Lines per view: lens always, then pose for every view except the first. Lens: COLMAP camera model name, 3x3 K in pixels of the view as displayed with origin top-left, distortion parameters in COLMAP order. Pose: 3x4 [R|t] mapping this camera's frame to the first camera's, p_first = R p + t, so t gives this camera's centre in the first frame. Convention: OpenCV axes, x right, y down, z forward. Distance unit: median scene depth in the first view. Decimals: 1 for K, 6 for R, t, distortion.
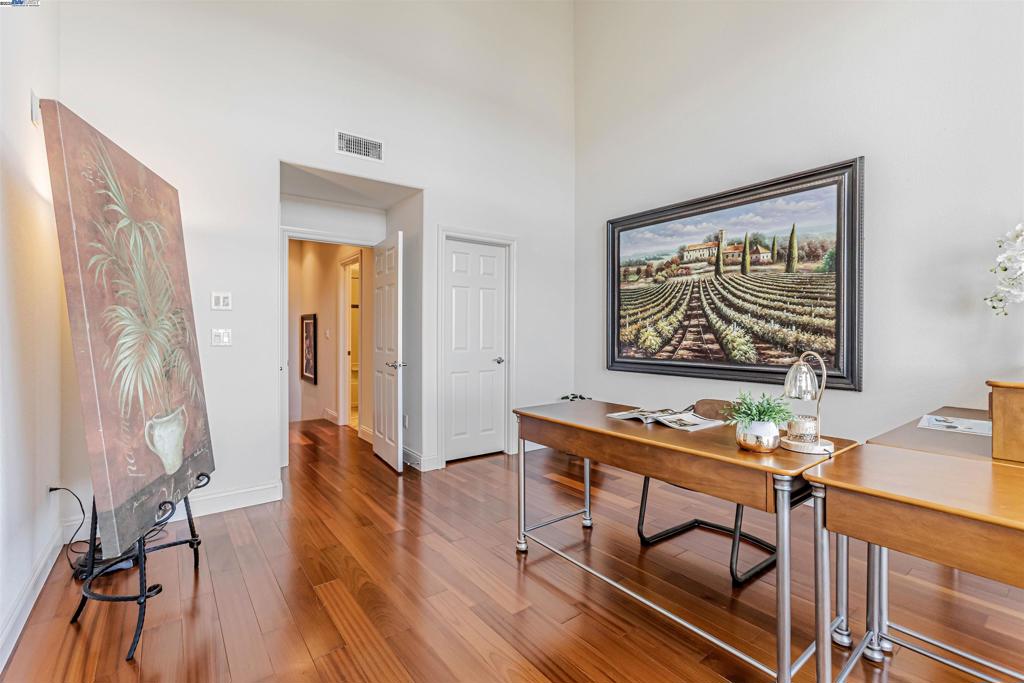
lens RADIAL K [[455.1, 0, 512.3], [0, 455.1, 333.1], [0, 0, 1]] dist [-0.001396, -0.000113]
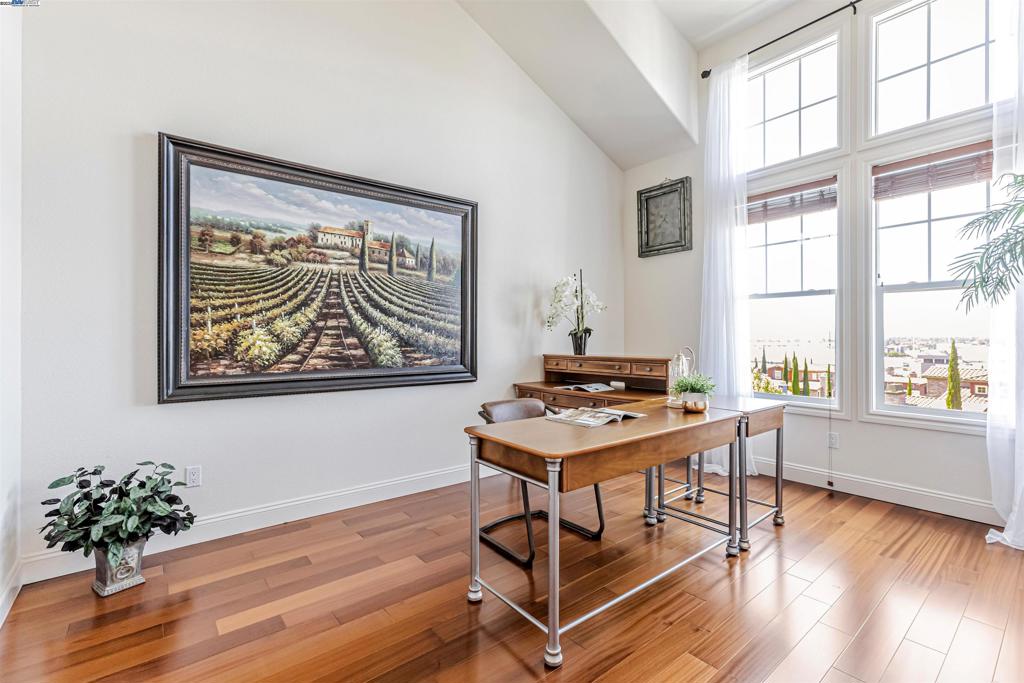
lens RADIAL K [[455.1, 0, 512.3], [0, 455.1, 333.1], [0, 0, 1]] dist [-0.001396, -0.000113]
pose [[-0.011192, 0.004458, 0.999927, -0.412181], [-0.001284, 0.999989, -0.004473, -0.003202], [-0.999937, -0.001334, -0.011186, 0.692320]]
